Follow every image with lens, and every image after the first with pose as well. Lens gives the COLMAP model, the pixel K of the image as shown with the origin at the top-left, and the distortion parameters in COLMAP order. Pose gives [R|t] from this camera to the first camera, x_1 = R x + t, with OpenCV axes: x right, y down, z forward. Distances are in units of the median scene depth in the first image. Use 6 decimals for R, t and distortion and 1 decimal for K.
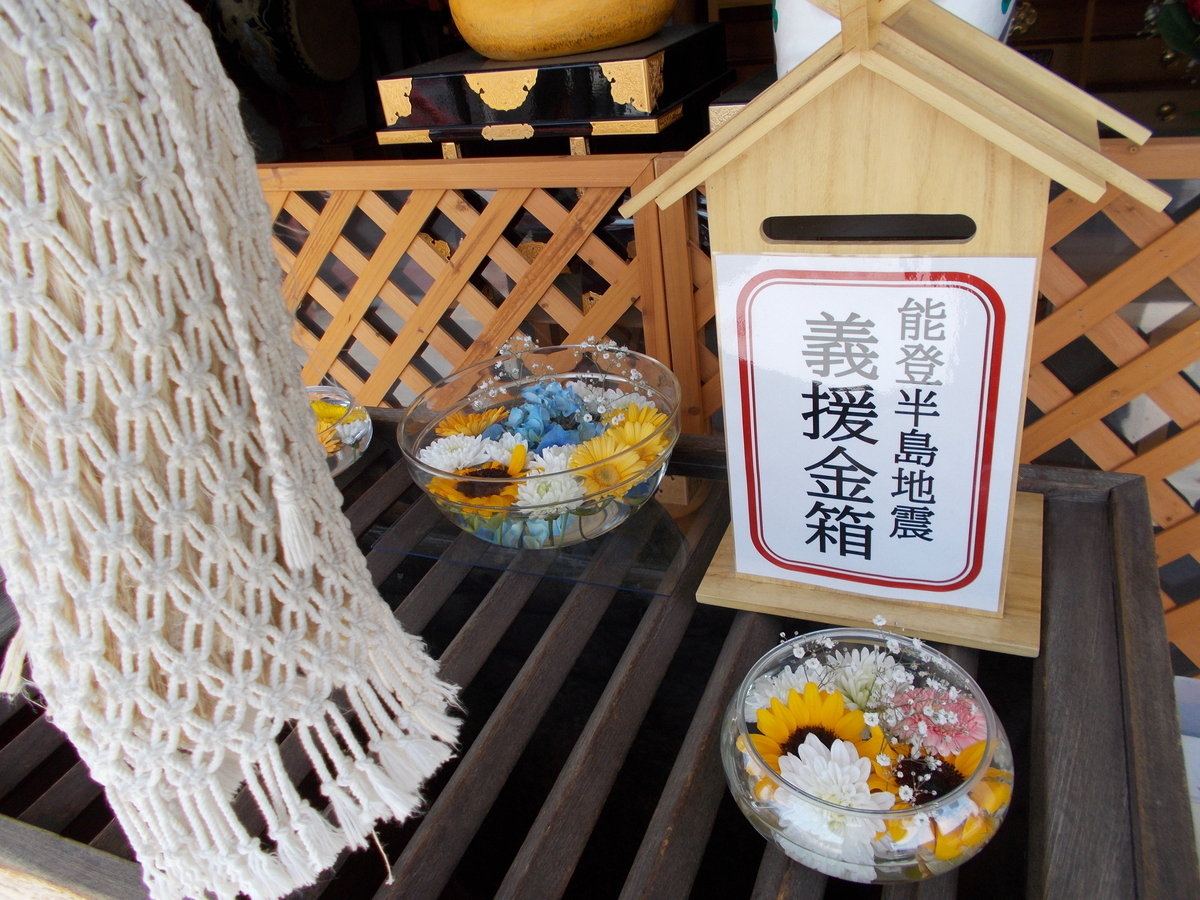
lens RADIAL K [[926.2, 0, 600.0], [0, 926.2, 450.0], [0, 0, 1]] dist [0.001488, -0.002615]
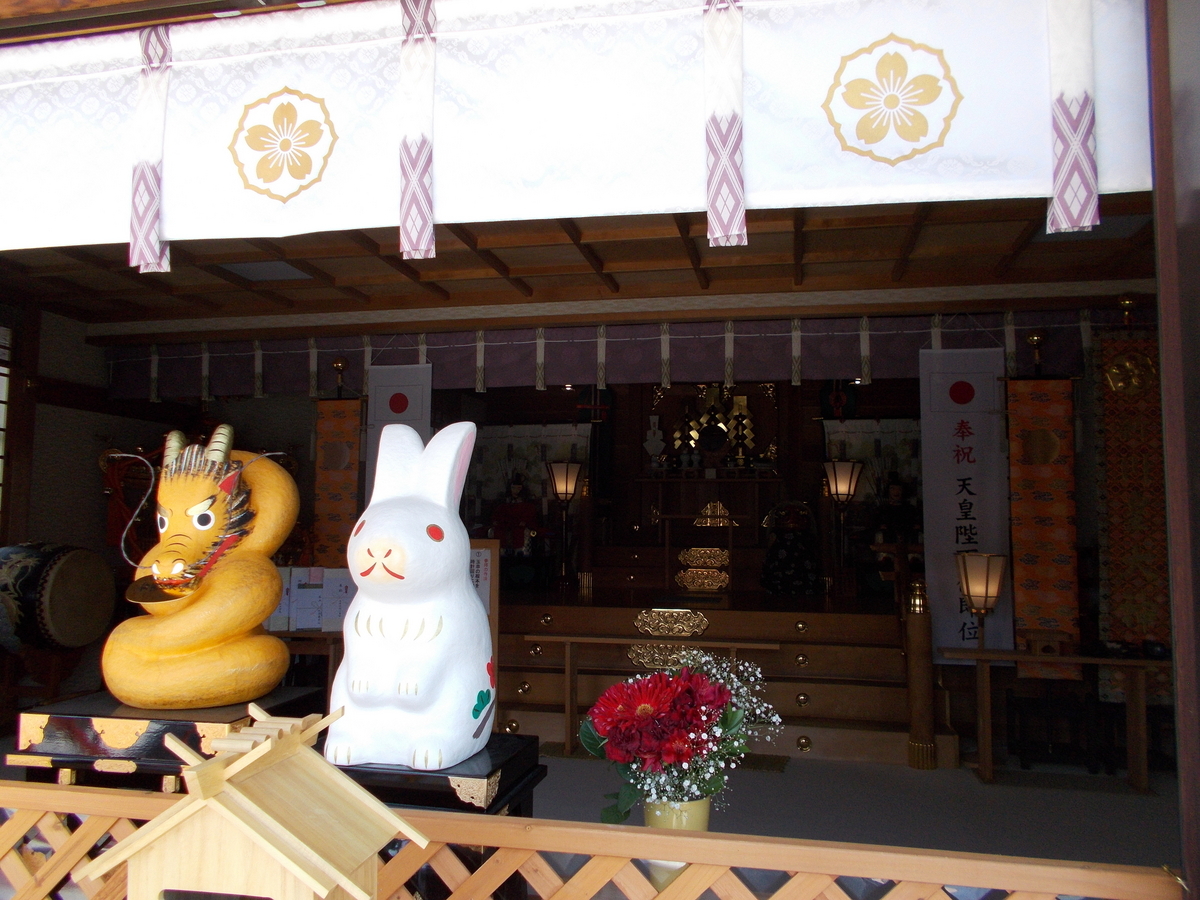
lens RADIAL K [[926.2, 0, 600.0], [0, 926.2, 450.0], [0, 0, 1]] dist [0.001488, -0.002615]
pose [[0.970896, 0.136153, 0.197038, 0.221805], [-0.000755, 0.824433, -0.565960, 0.007587], [-0.239502, 0.549339, 0.800541, -0.368276]]
